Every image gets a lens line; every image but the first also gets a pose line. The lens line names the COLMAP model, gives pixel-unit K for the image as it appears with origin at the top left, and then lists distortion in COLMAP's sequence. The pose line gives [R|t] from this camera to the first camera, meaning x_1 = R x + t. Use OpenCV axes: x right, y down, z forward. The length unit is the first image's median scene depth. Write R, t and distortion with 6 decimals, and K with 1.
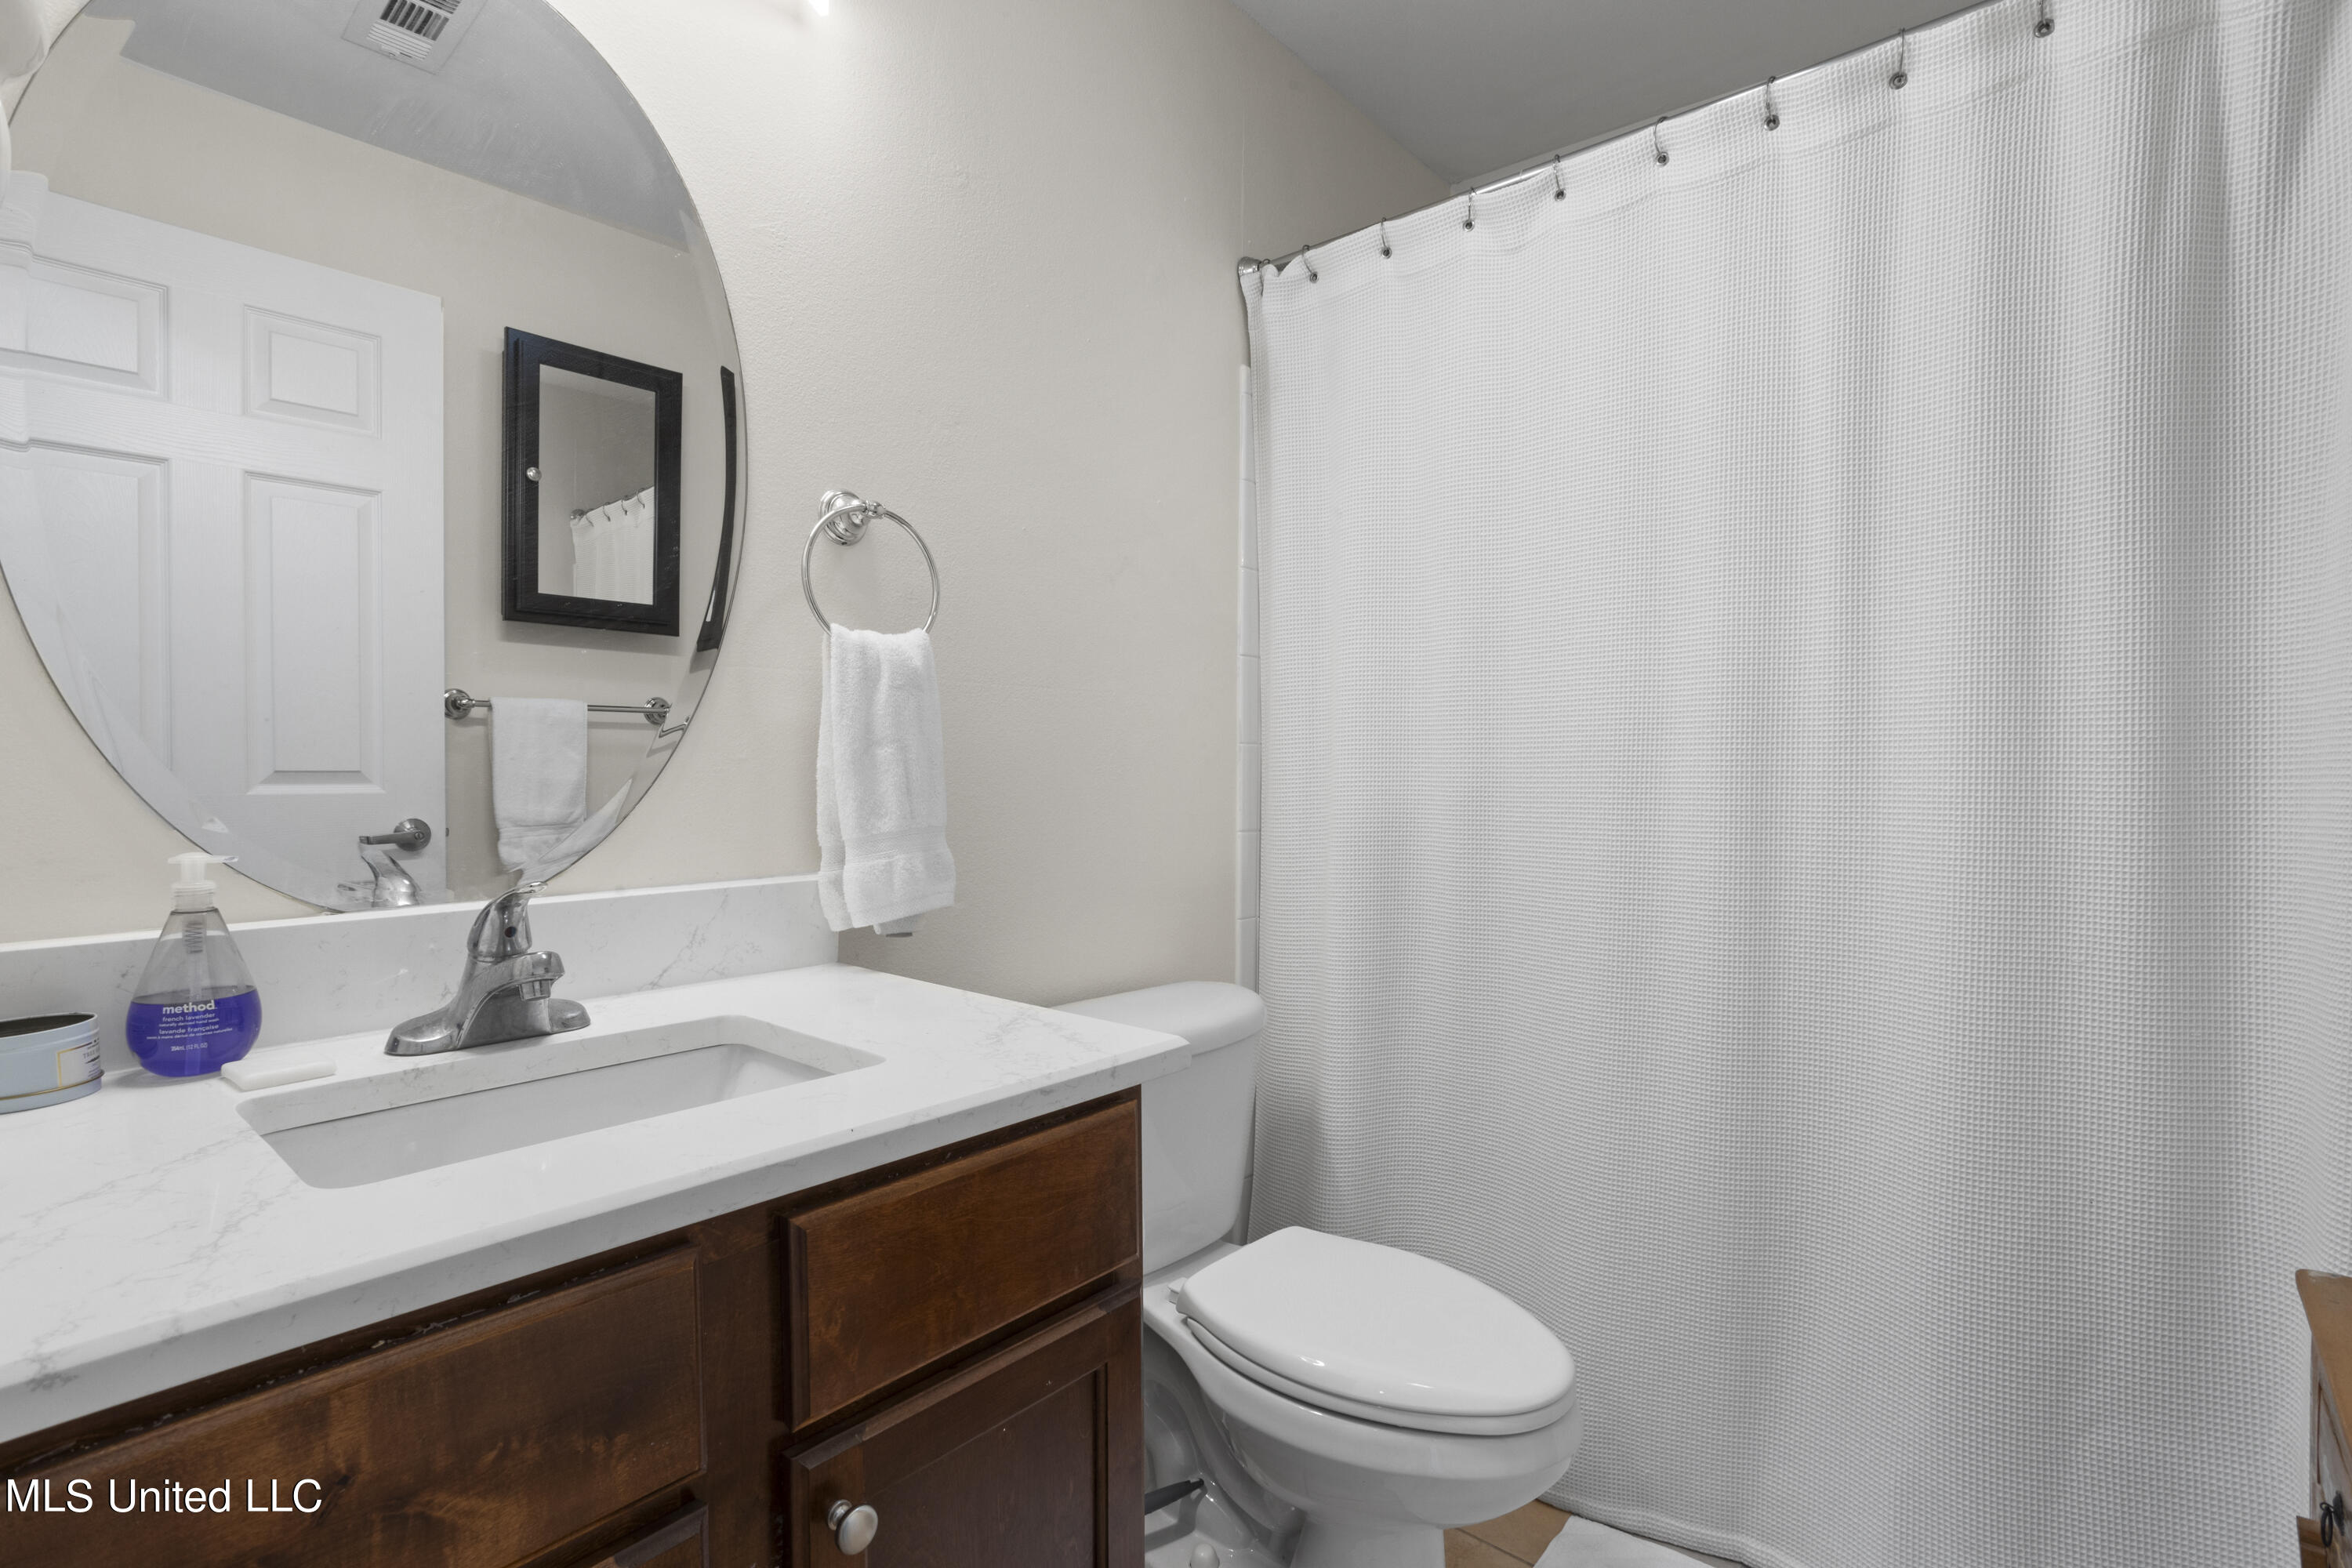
lens RADIAL K [[1131.9, 0, 1180.2], [0, 1131.9, 780.2], [0, 0, 1]] dist [-0.013205, 0.011755]
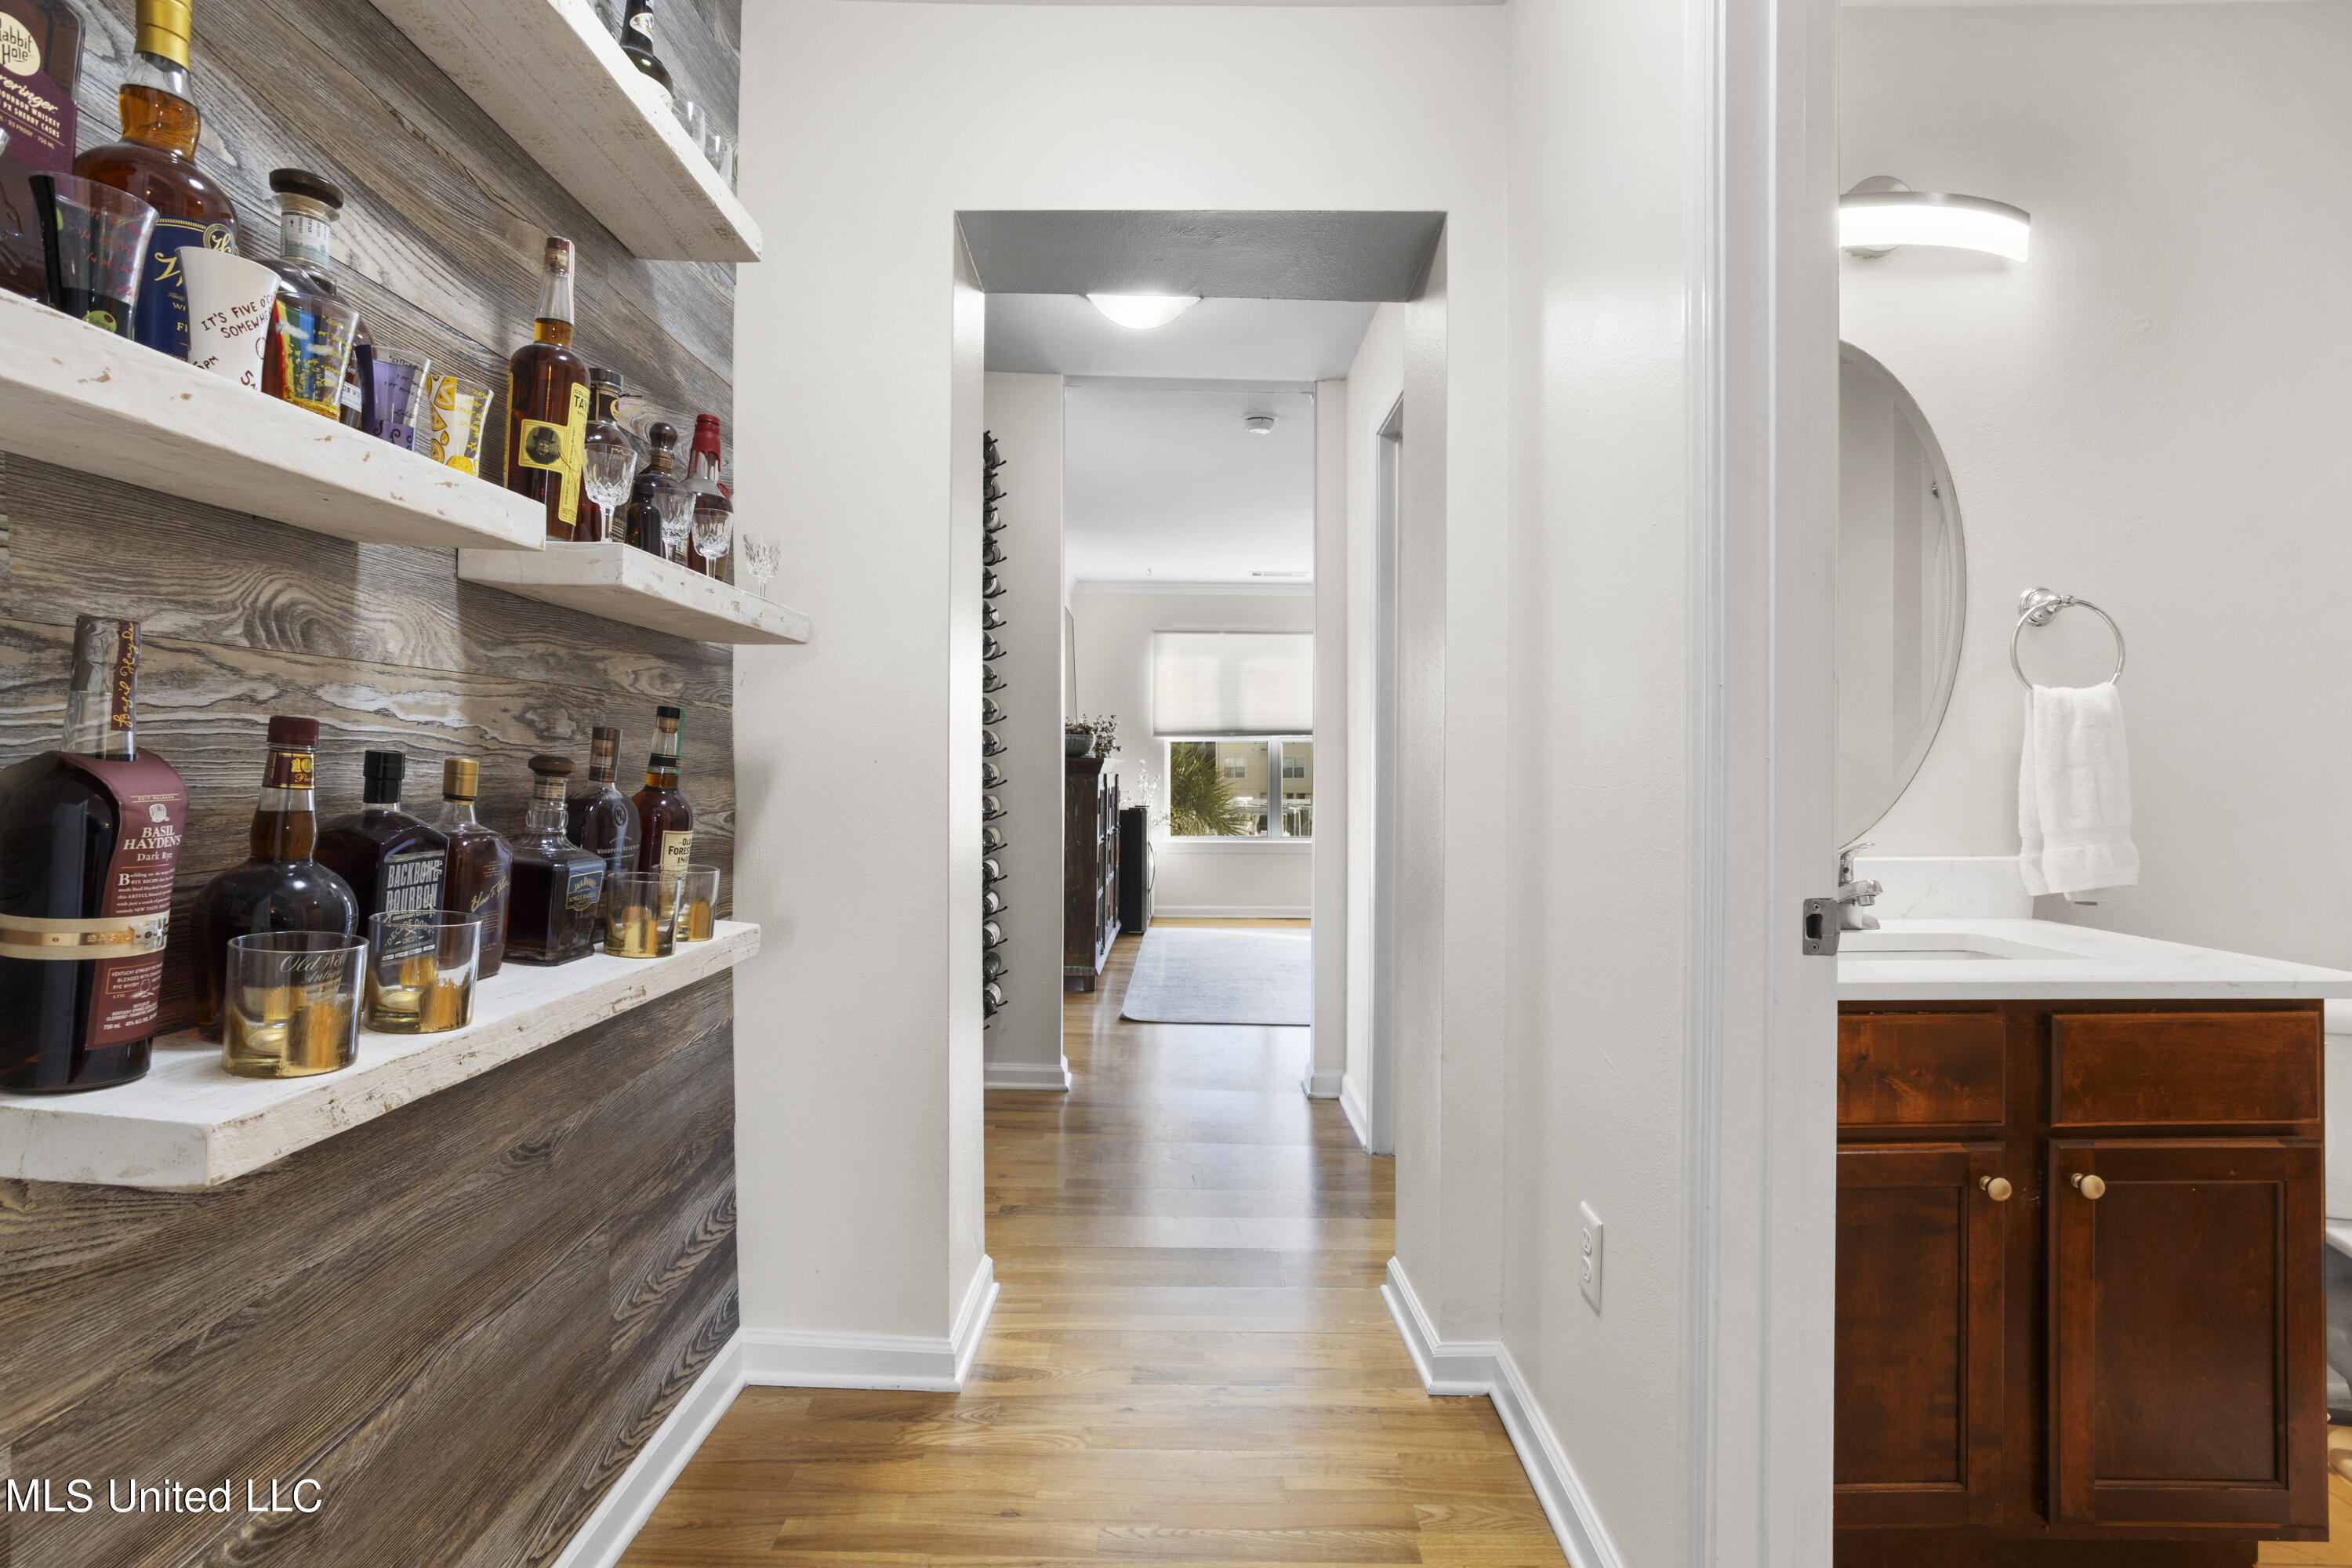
lens RADIAL K [[1131.9, 0, 1164.1], [0, 1131.9, 803.2], [0, 0, 1]] dist [-0.013205, 0.011755]
pose [[0.643392, 0.011512, -0.765450, 0.092595], [-0.004287, 0.999925, 0.011435, 0.002744], [0.765525, -0.004076, 0.643393, -0.848935]]
